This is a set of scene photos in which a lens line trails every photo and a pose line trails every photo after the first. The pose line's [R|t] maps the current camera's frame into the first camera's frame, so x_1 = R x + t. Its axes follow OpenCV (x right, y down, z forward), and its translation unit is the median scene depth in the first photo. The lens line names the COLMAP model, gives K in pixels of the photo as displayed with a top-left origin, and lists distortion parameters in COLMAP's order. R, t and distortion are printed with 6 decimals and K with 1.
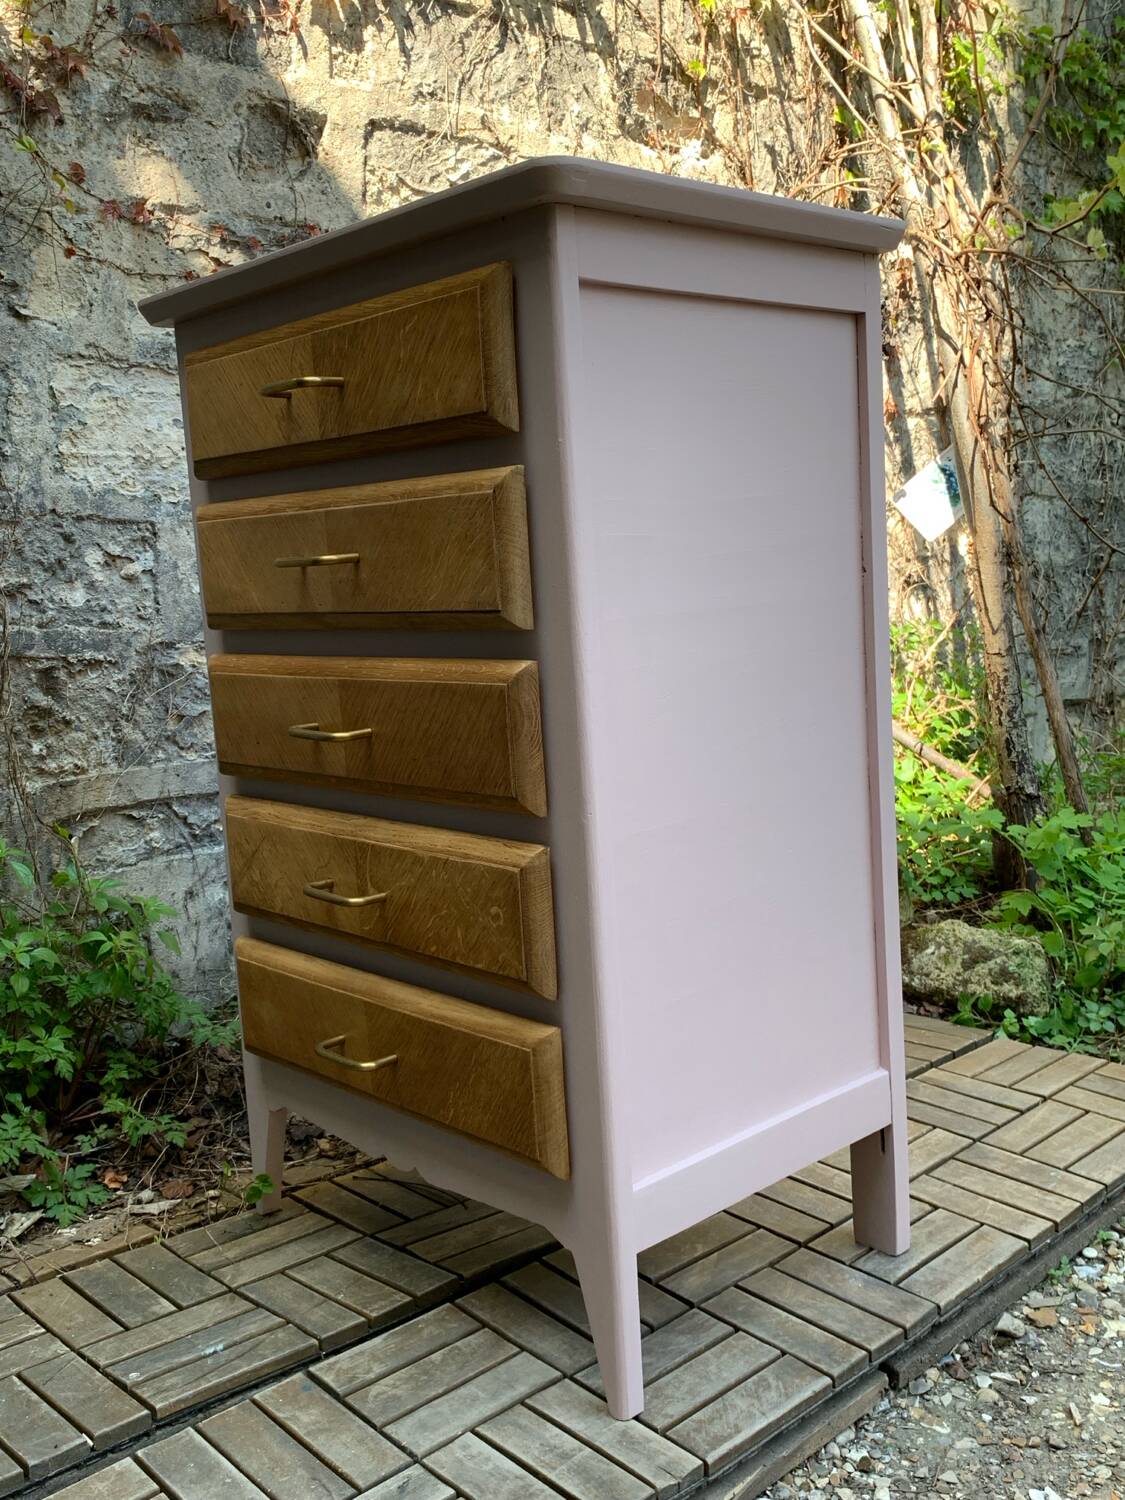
lens RADIAL K [[1454.0, 0, 559.0], [0, 1454.0, 746.9], [0, 0, 1]] dist [-0.007953, 0.005756]
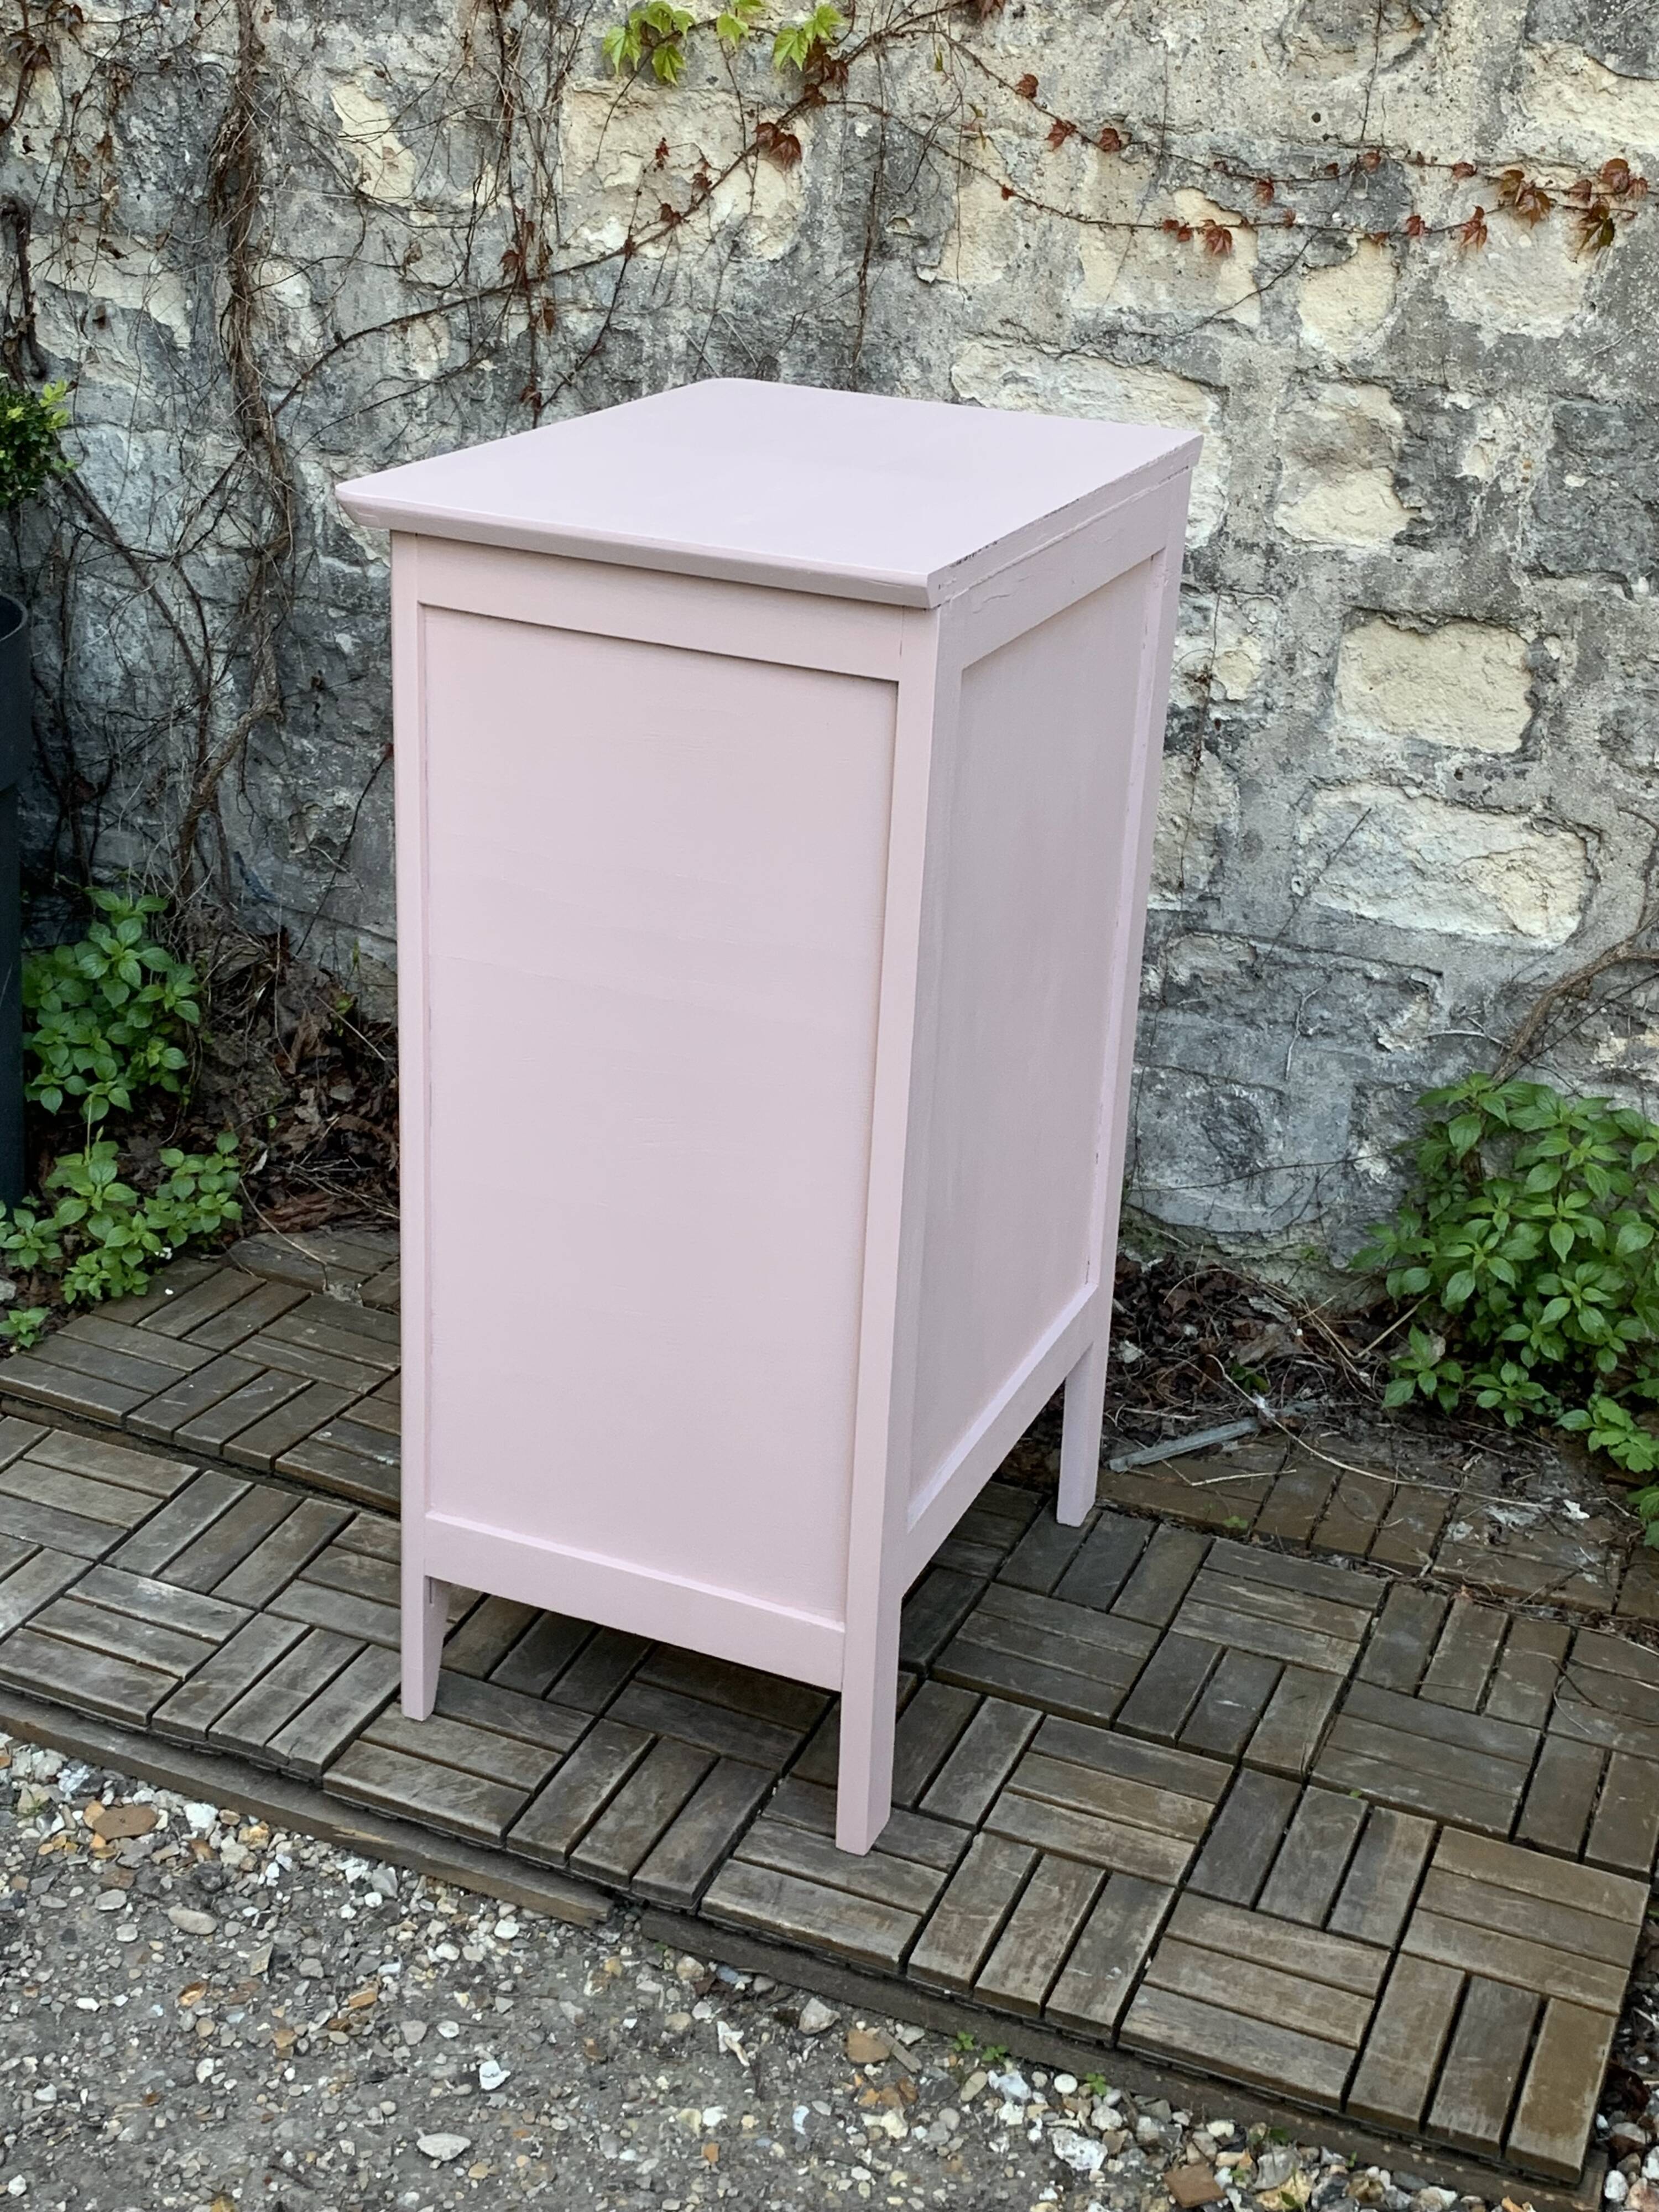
lens RADIAL K [[2846.0, 0, 802.3], [0, 2846.0, 1092.0], [0, 0, 1]] dist [0.188843, -0.613530]
pose [[0.409120, 0.417551, -0.811339, 0.978919], [-0.191683, 0.908646, 0.370973, -0.436504], [0.892120, 0.003748, 0.451783, 0.235646]]
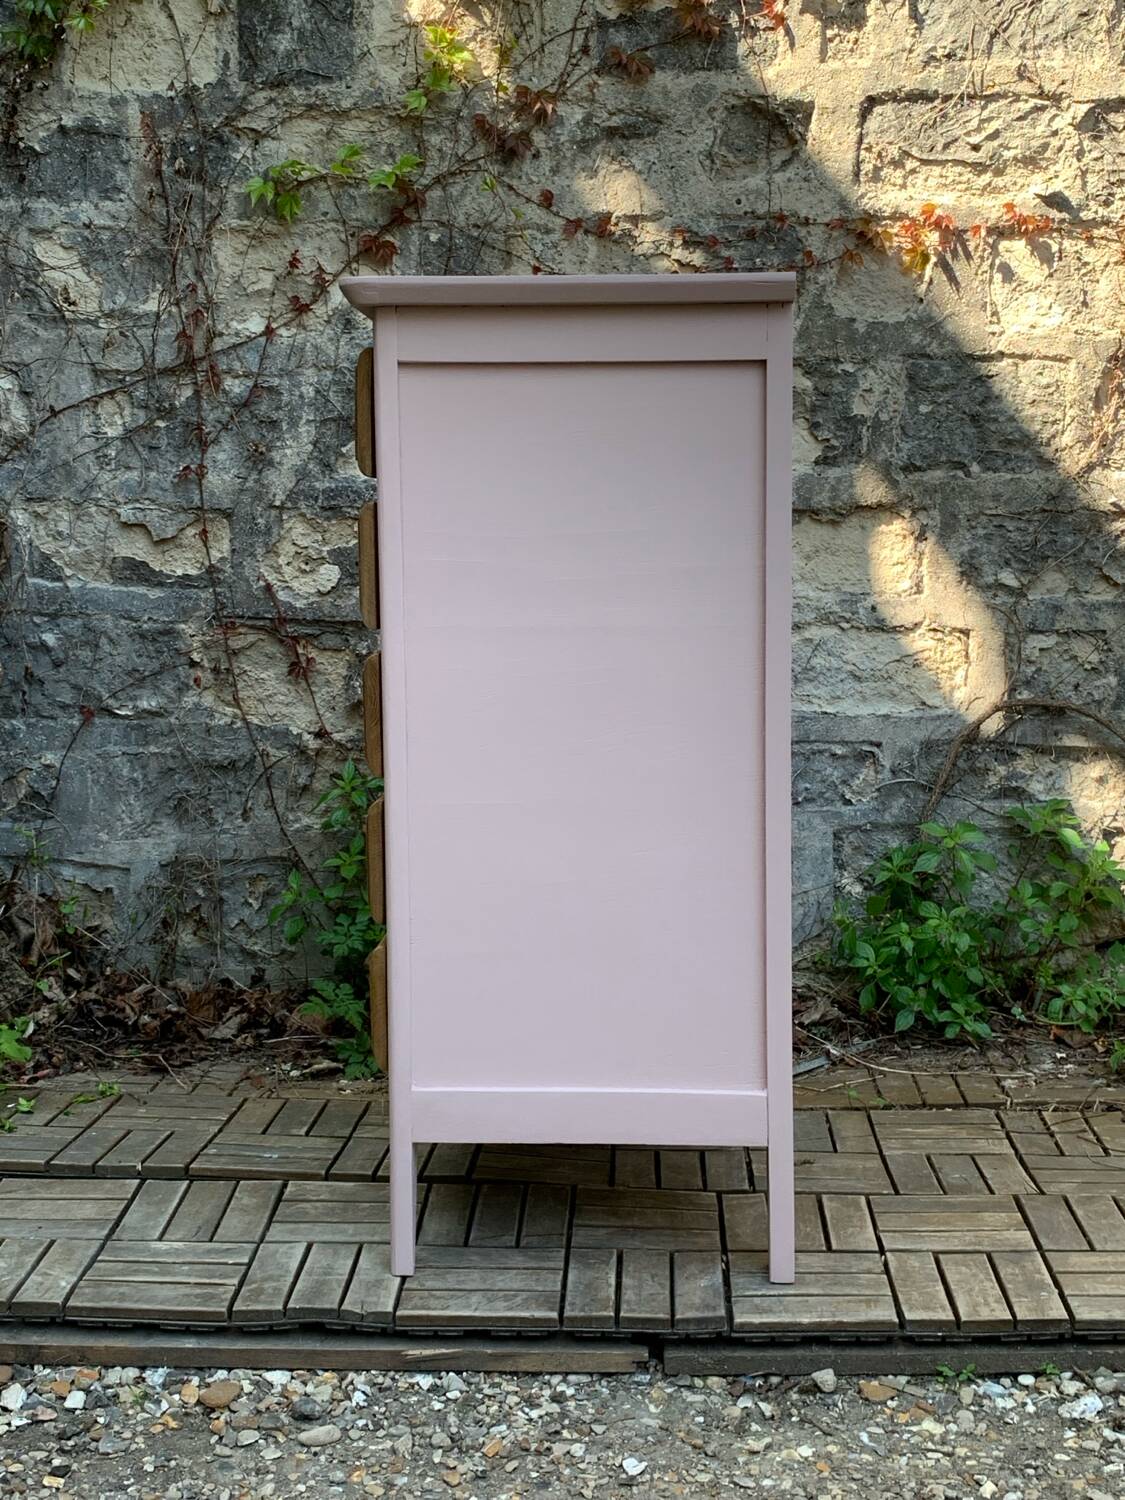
lens RADIAL K [[1996.5, 0, 554.4], [0, 1996.5, 735.0], [0, 0, 1]] dist [0.193930, -0.645440]
pose [[0.701512, 0.124761, -0.701652, 0.803571], [-0.125170, 0.990822, 0.051033, -0.059318], [0.701579, 0.052026, 0.710690, -0.091537]]
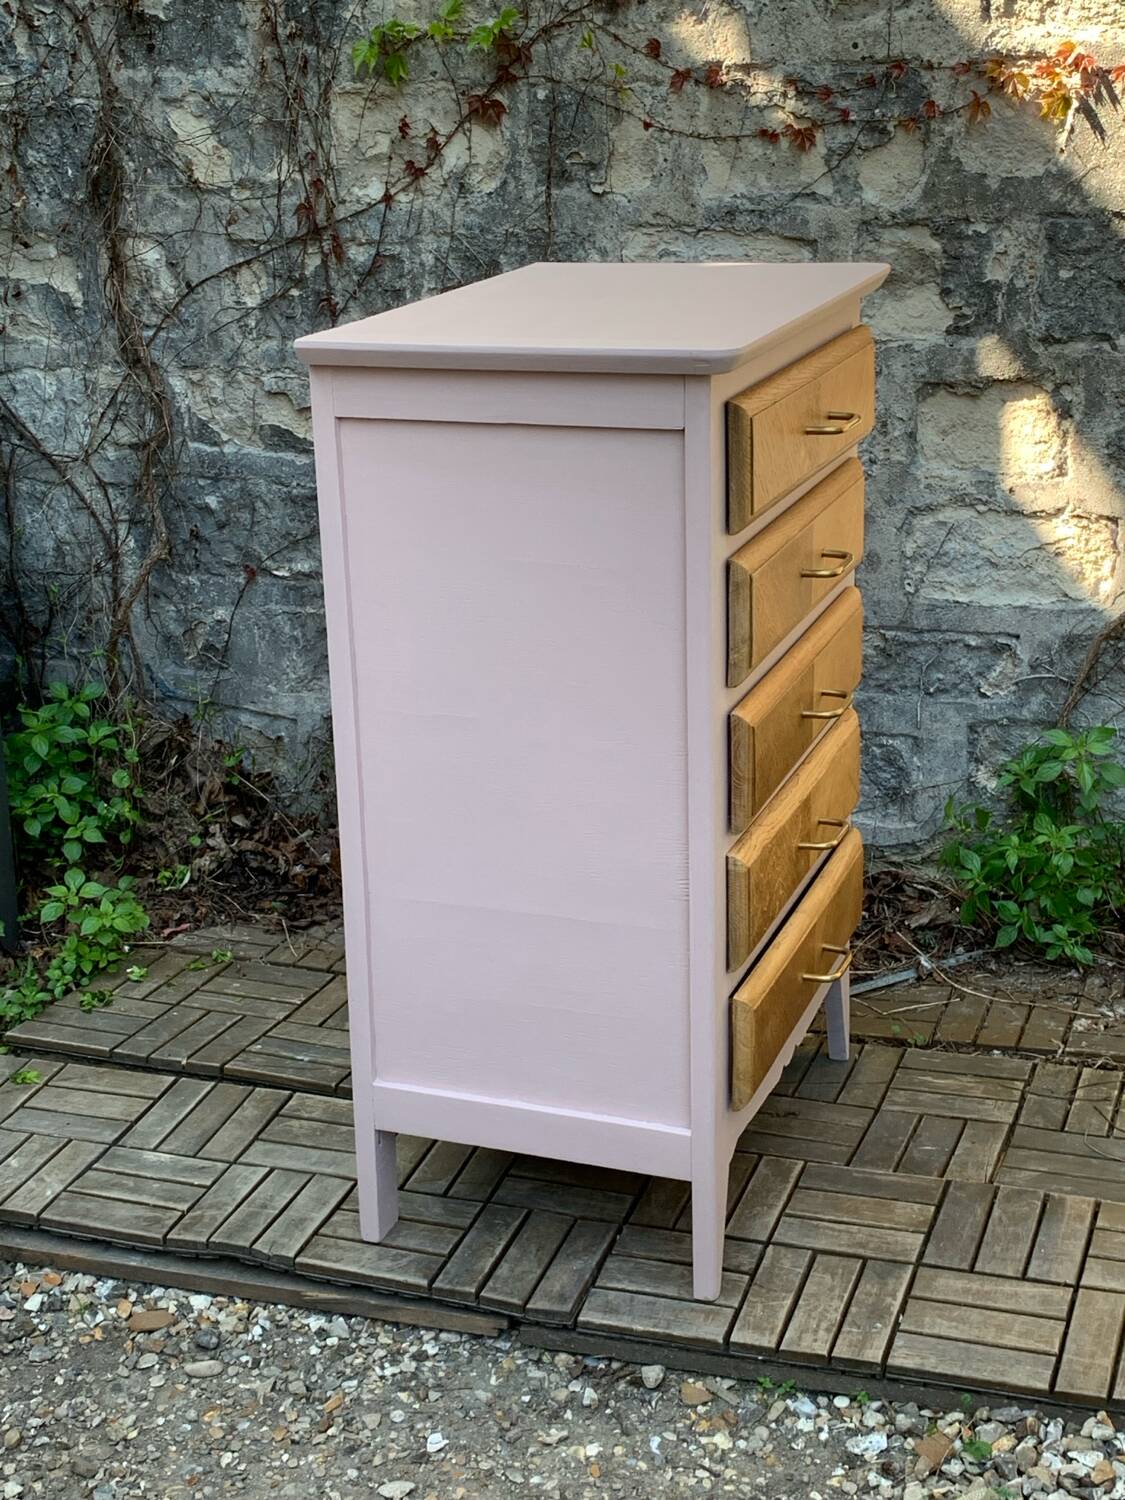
lens RADIAL K [[2205.2, 0, 557.5], [0, 2205.2, 735.2], [0, 0, 1]] dist [0.213580, -0.737546]
pose [[0.448940, 0.300098, -0.841661, 1.108561], [-0.090328, 0.952334, 0.291378, -0.374426], [0.888985, -0.054786, 0.454648, 0.170110]]
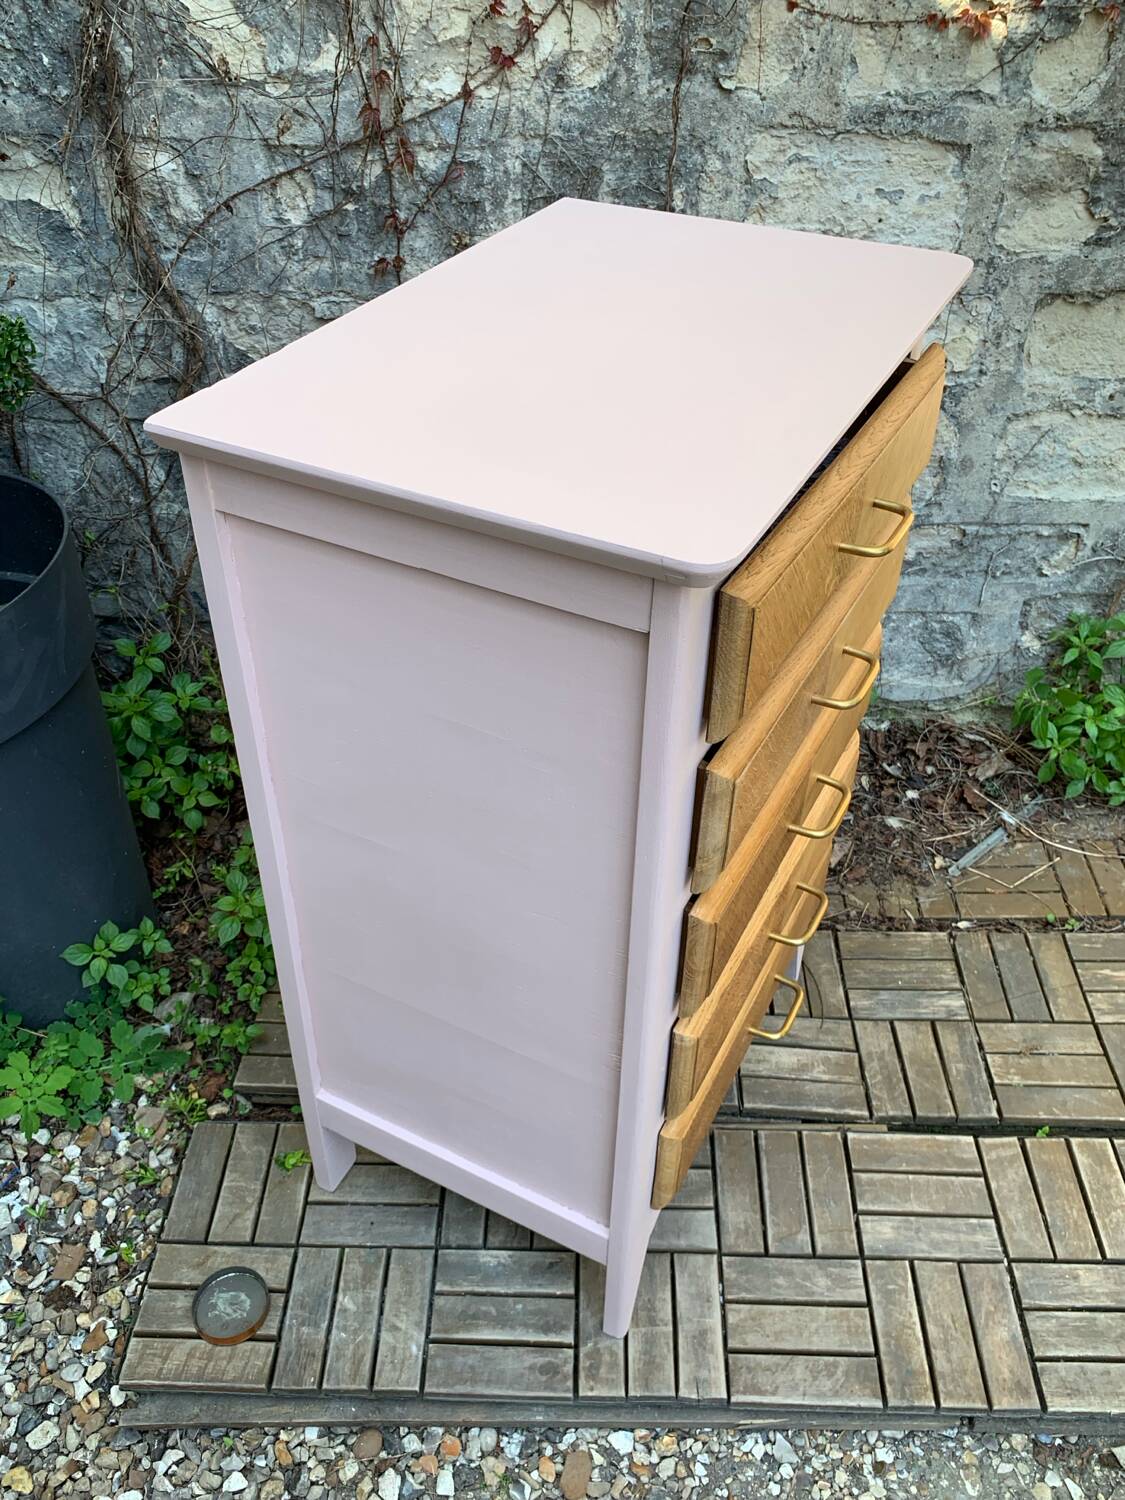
lens RADIAL K [[1251.3, 0, 558.2], [0, 1251.3, 738.4], [0, 0, 1]] dist [0.000188, 0.004371]
pose [[0.709453, 0.460765, -0.533265, 0.193319], [-0.106819, 0.818232, 0.564877, -0.382254], [0.696610, -0.343791, 0.629716, 0.224589]]
